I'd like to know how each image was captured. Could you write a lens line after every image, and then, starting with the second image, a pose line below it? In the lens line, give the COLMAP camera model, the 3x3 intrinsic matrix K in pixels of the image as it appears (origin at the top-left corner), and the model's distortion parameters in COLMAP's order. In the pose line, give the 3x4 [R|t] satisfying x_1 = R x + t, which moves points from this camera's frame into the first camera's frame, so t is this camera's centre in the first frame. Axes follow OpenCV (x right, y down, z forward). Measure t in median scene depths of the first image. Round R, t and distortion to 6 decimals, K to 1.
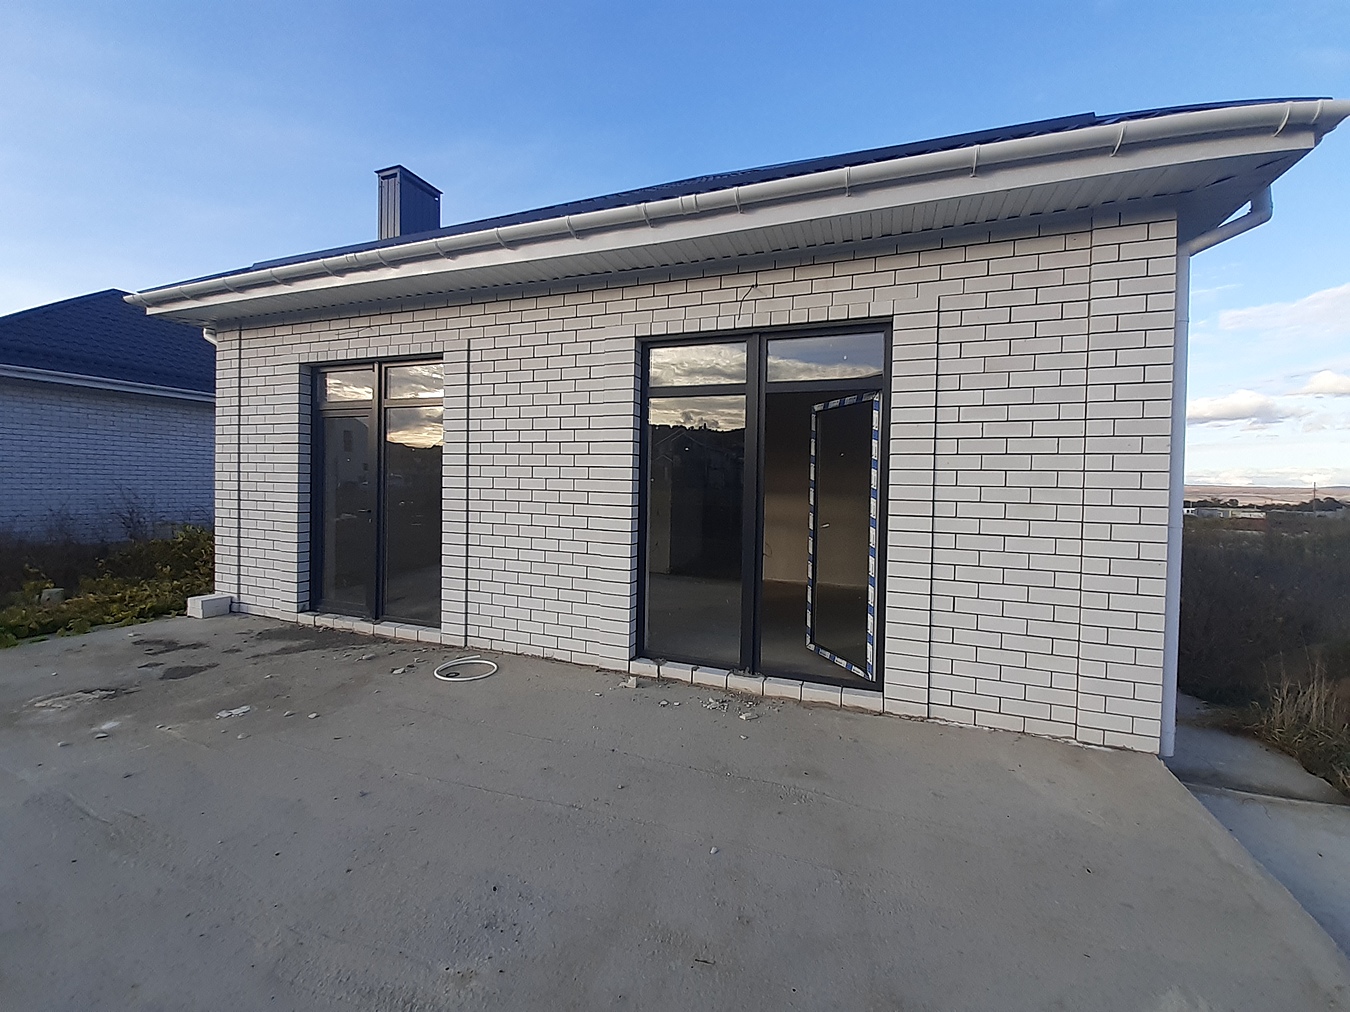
lens RADIAL K [[551.8, 0, 675.0], [0, 551.8, 506.0], [0, 0, 1]] dist [0.026461, -0.018880]
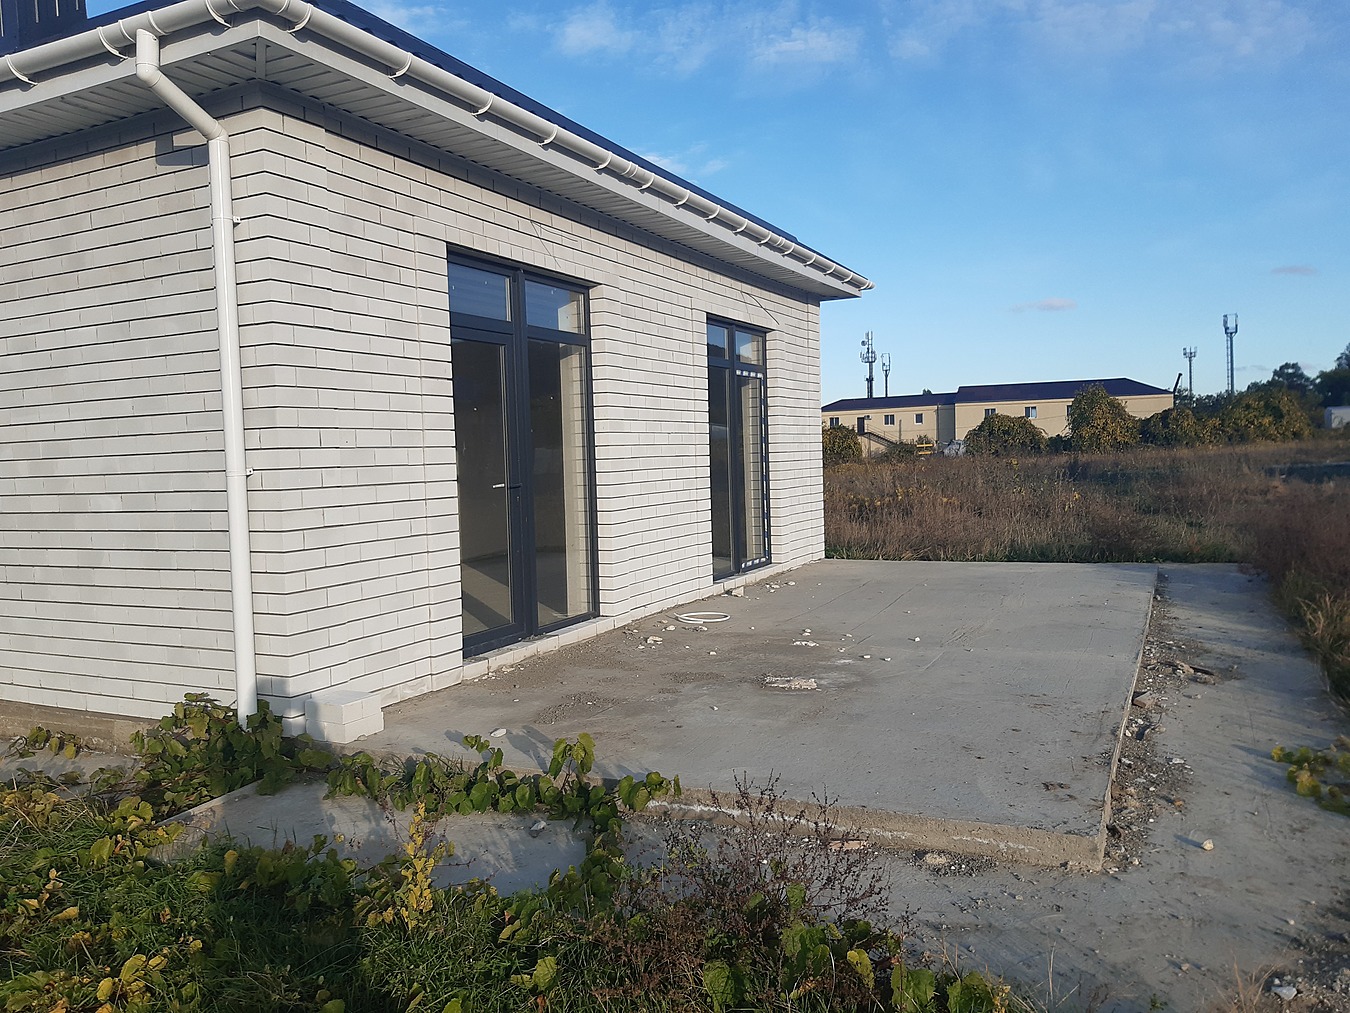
lens RADIAL K [[1045.6, 0, 669.7], [0, 1045.6, 501.3], [0, 0, 1]] dist [0.056366, -0.111557]
pose [[0.100497, -0.079863, 0.991727, -1.062029], [0.036211, 0.996406, 0.076571, -0.036990], [-0.994278, 0.028216, 0.103028, 0.397613]]
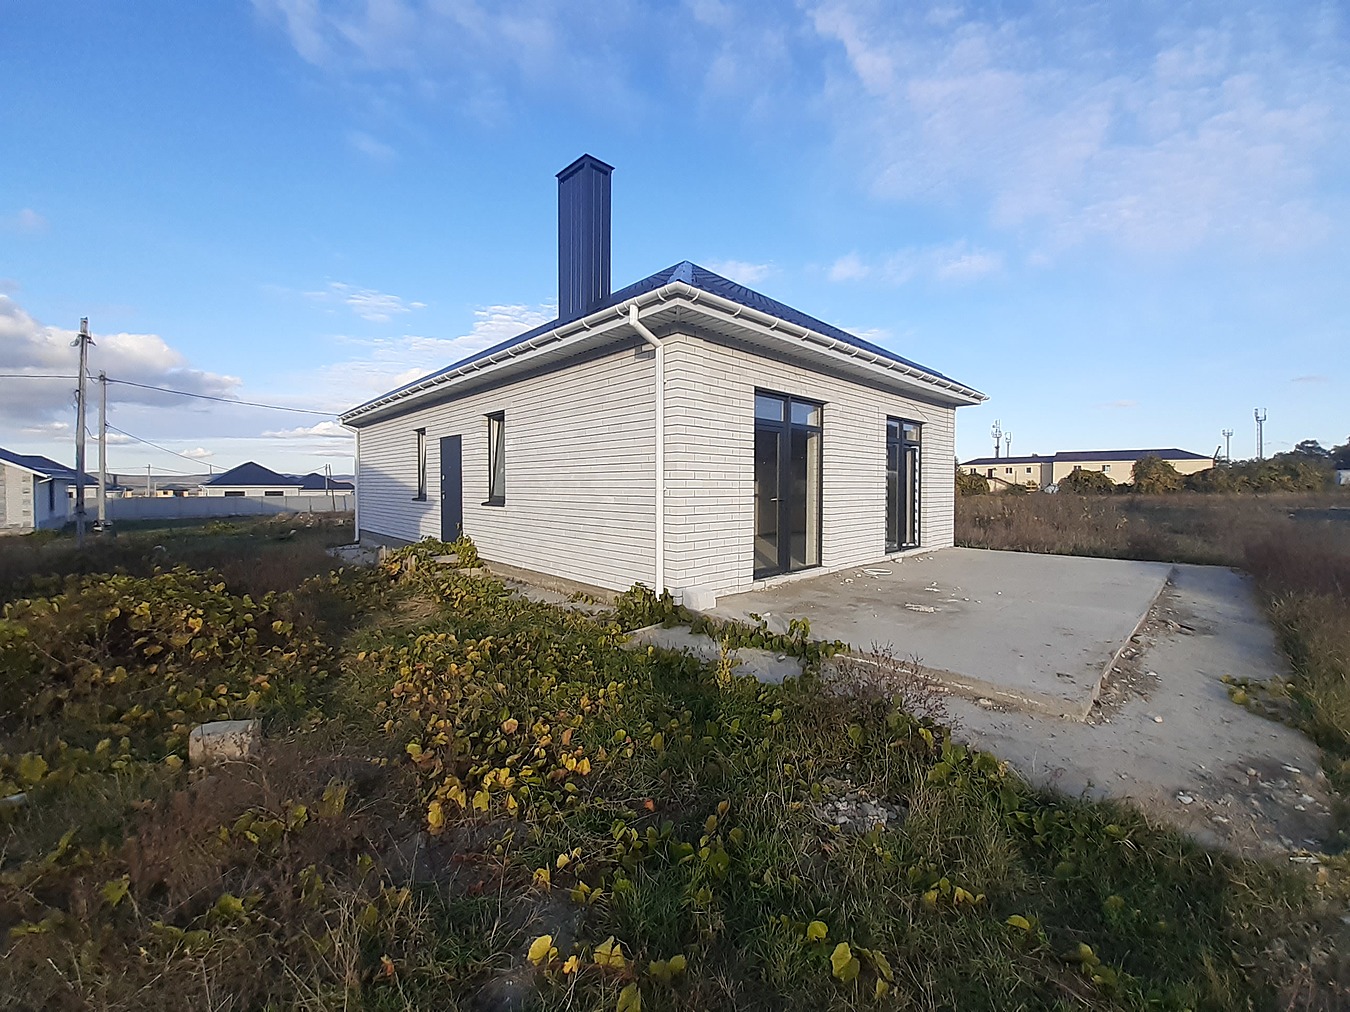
lens RADIAL K [[531.4, 0, 692.0], [0, 531.4, 494.9], [0, 0, 1]] dist [0.020054, -0.016609]
pose [[0.416815, -0.046723, 0.907790, -1.131712], [0.011753, 0.998872, 0.046015, -0.041714], [-0.908915, -0.008510, 0.416894, 0.362604]]
